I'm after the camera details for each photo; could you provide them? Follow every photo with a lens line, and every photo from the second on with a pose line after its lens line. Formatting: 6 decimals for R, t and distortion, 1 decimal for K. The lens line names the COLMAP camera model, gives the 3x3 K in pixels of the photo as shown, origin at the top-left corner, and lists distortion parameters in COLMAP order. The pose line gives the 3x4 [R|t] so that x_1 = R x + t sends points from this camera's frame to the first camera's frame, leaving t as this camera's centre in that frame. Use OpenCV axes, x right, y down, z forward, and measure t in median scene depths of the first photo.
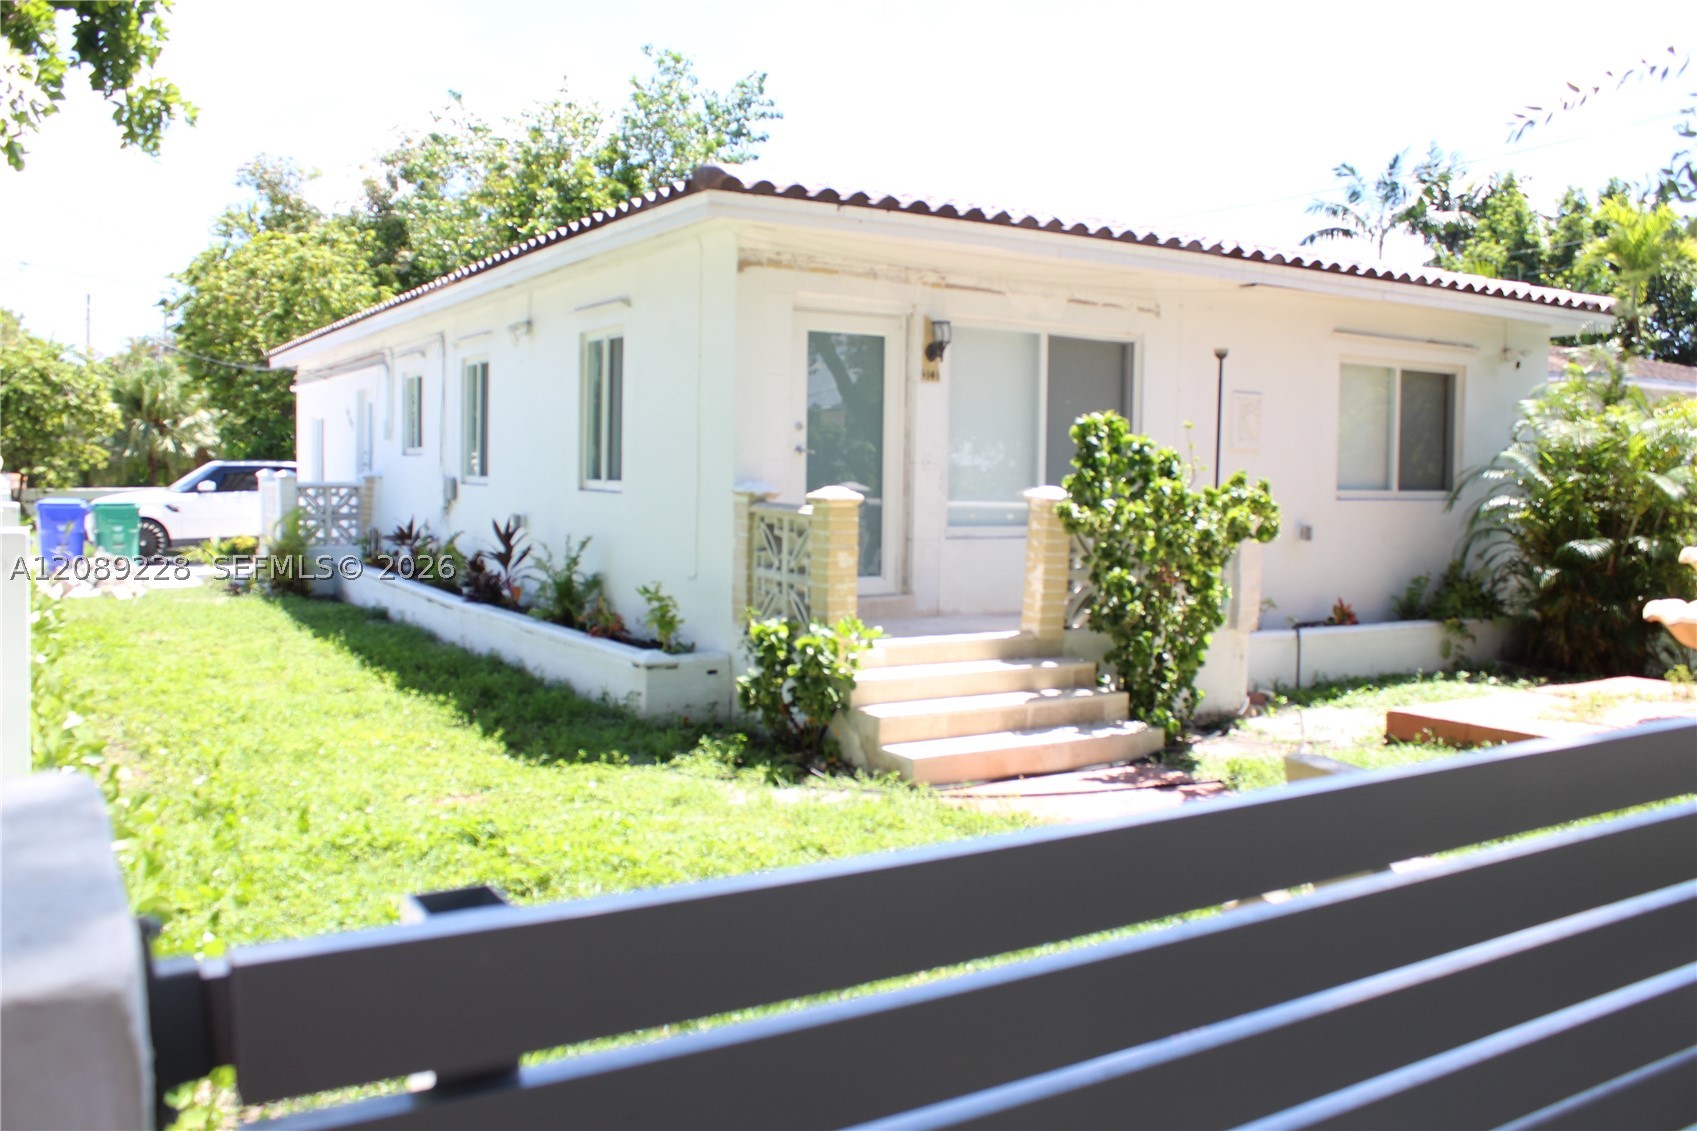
lens RADIAL K [[1428.8, 0, 843.4], [0, 1428.8, 565.5], [0, 0, 1]] dist [-0.167018, 0.137608]
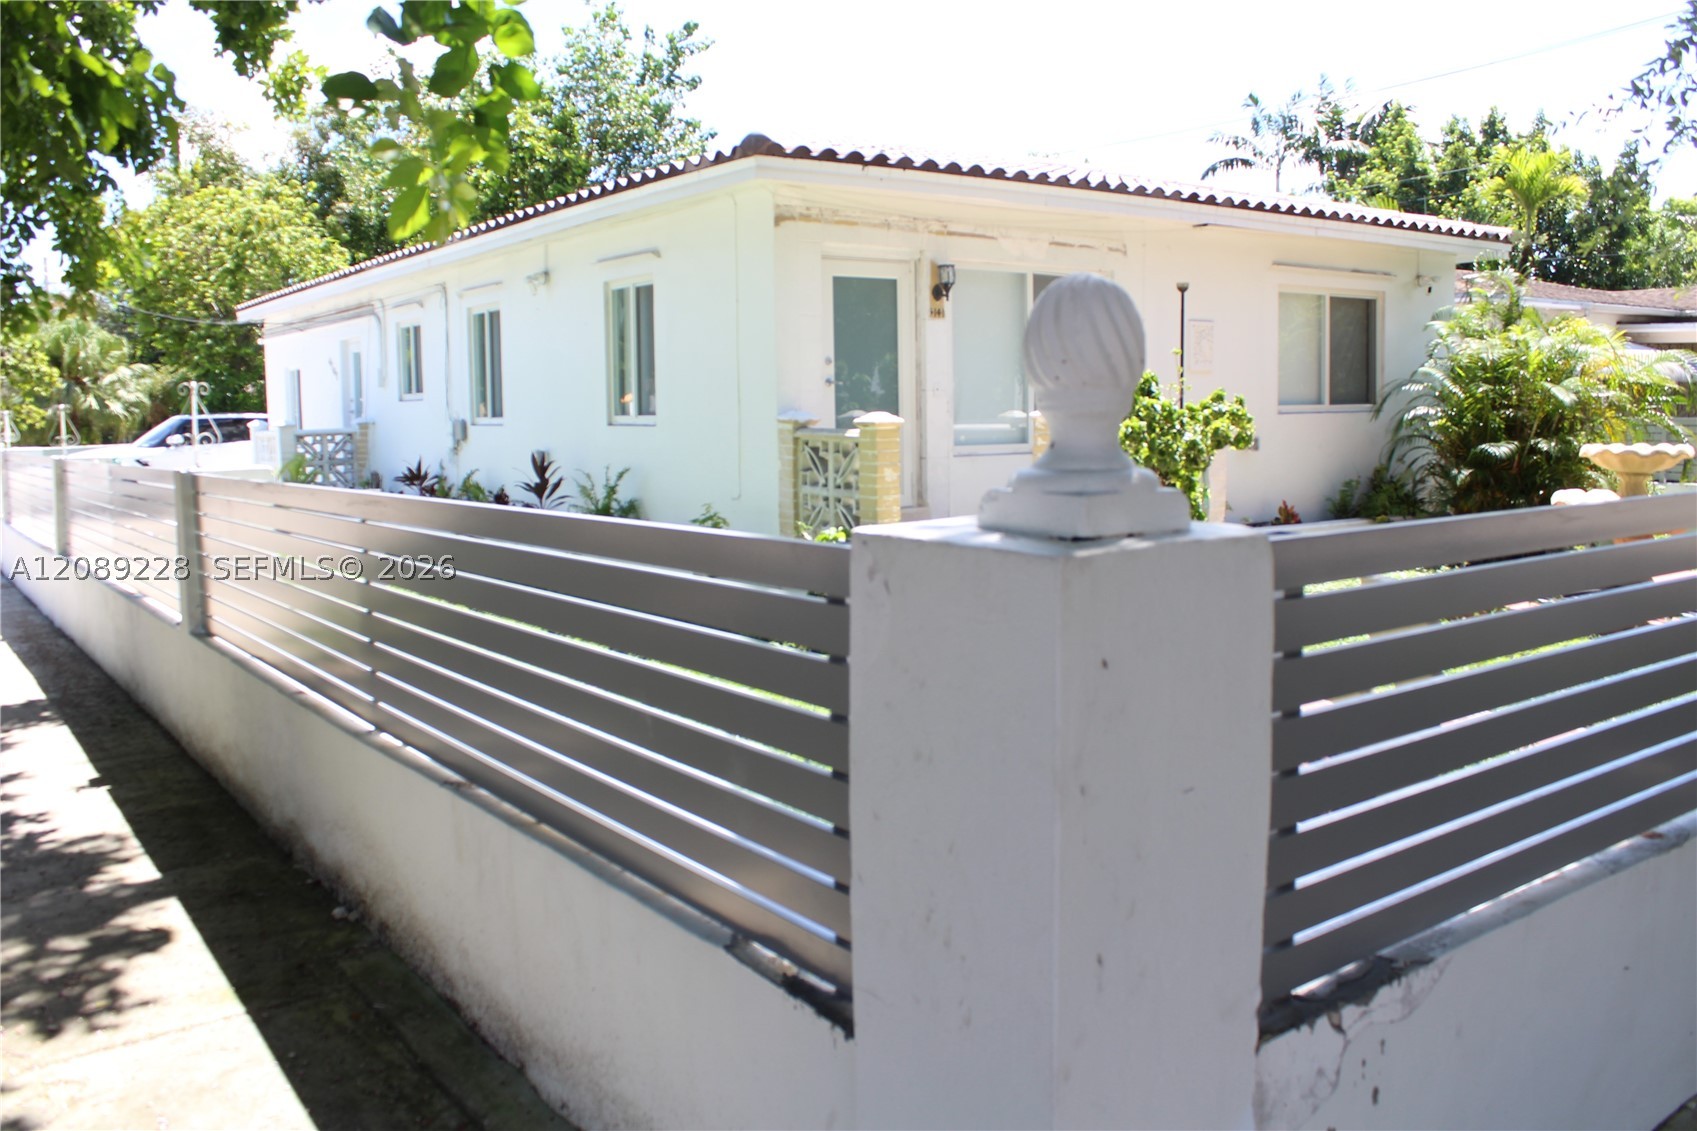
lens RADIAL K [[1428.8, 0, 845.9], [0, 1428.8, 565.0], [0, 0, 1]] dist [-0.167018, 0.137608]
pose [[0.996505, -0.039068, 0.073836, -0.083523], [0.035685, 0.998276, 0.046602, 0.009370], [-0.075530, -0.043804, 0.996181, -0.106200]]
